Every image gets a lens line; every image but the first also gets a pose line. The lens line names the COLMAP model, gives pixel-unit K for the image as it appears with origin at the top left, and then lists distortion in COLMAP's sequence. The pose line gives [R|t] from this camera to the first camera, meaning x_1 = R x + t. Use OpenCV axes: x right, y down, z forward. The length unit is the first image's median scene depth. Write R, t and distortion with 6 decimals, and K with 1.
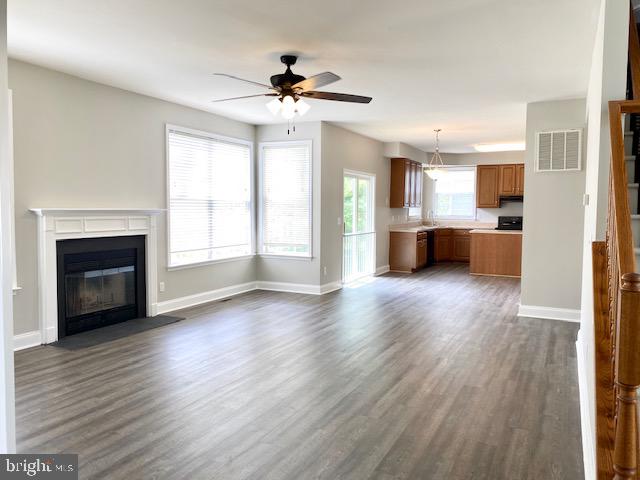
lens RADIAL K [[482.6, 0, 318.7], [0, 482.6, 235.4], [0, 0, 1]] dist [0.017326, -0.025332]
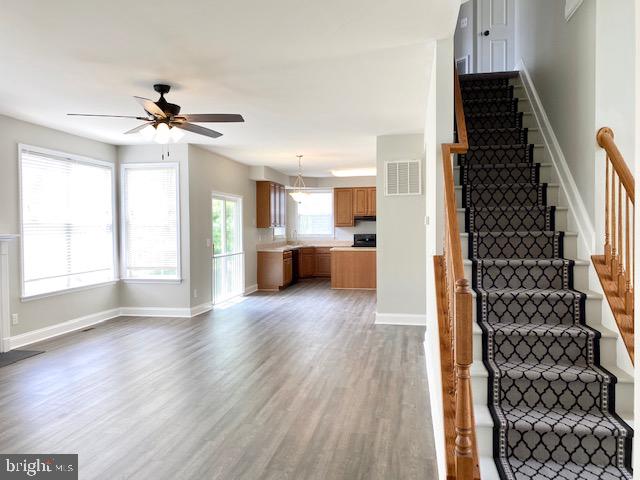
lens RADIAL K [[479.4, 0, 310.9], [0, 479.4, 240.8], [0, 0, 1]] dist [0.002457, -0.005880]
pose [[0.964040, -0.023997, 0.264673, -0.020477], [0.031939, 0.999158, -0.025745, -0.001095], [-0.263832, 0.033272, 0.963995, -0.033600]]
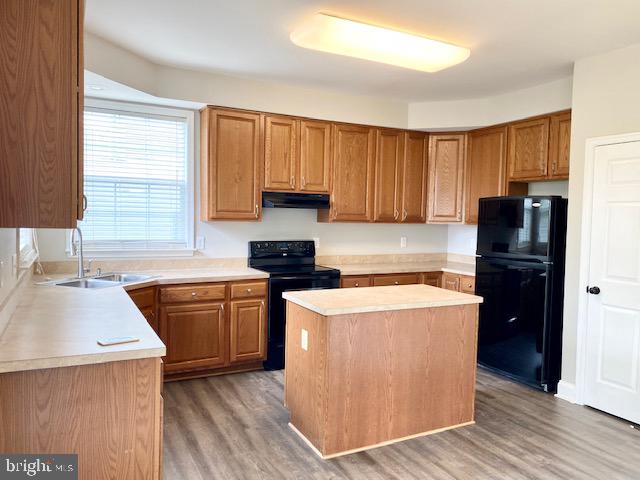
lens RADIAL K [[479.4, 0, 310.9], [0, 479.4, 240.8], [0, 0, 1]] dist [0.002457, -0.005880]
pose [[0.585376, -0.033330, 0.810077, 0.165413], [0.025236, 0.999420, 0.022885, -0.106169], [-0.810369, 0.007047, 0.585877, 1.620085]]
